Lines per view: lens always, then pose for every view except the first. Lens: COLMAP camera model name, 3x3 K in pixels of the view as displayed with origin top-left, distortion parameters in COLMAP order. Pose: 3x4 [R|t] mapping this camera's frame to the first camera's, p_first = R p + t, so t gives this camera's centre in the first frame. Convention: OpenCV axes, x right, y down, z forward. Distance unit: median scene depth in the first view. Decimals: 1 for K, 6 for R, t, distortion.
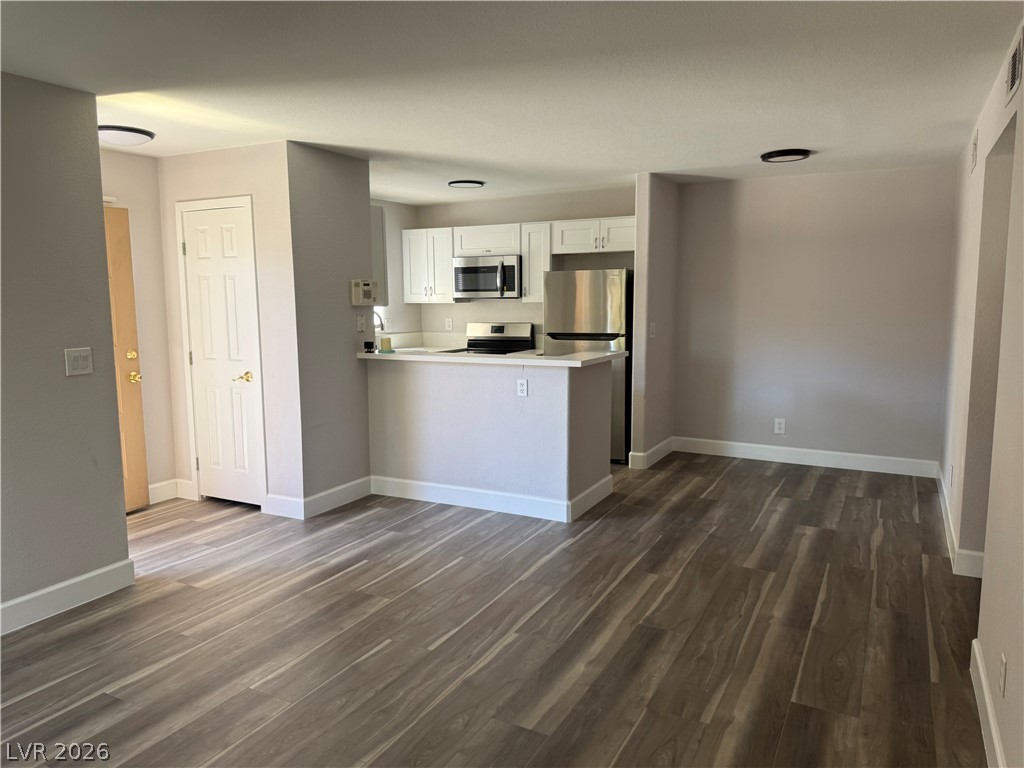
lens RADIAL K [[730.7, 0, 499.9], [0, 730.7, 383.1], [0, 0, 1]] dist [0.043059, -0.052464]
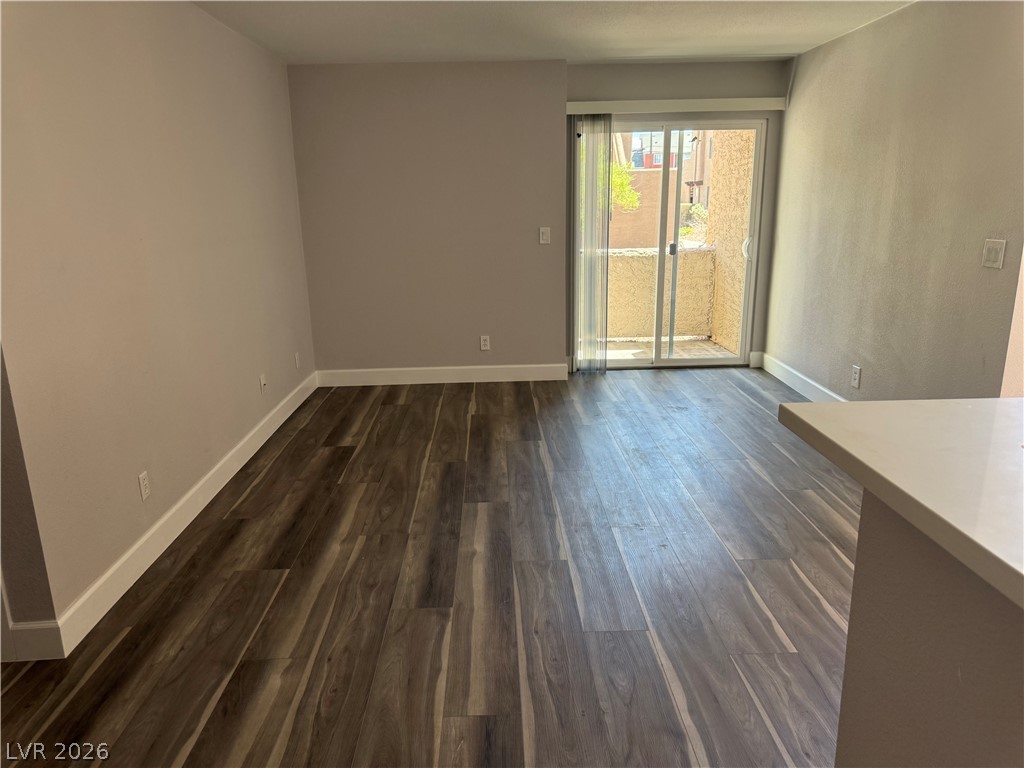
lens RADIAL K [[730.7, 0, 521.8], [0, 730.7, 374.2], [0, 0, 1]] dist [0.043059, -0.052464]
pose [[-0.858606, 0.140138, -0.493110, 0.524582], [-0.041037, 0.940034, 0.338603, -0.210621], [0.510991, 0.310962, -0.801368, 1.728345]]
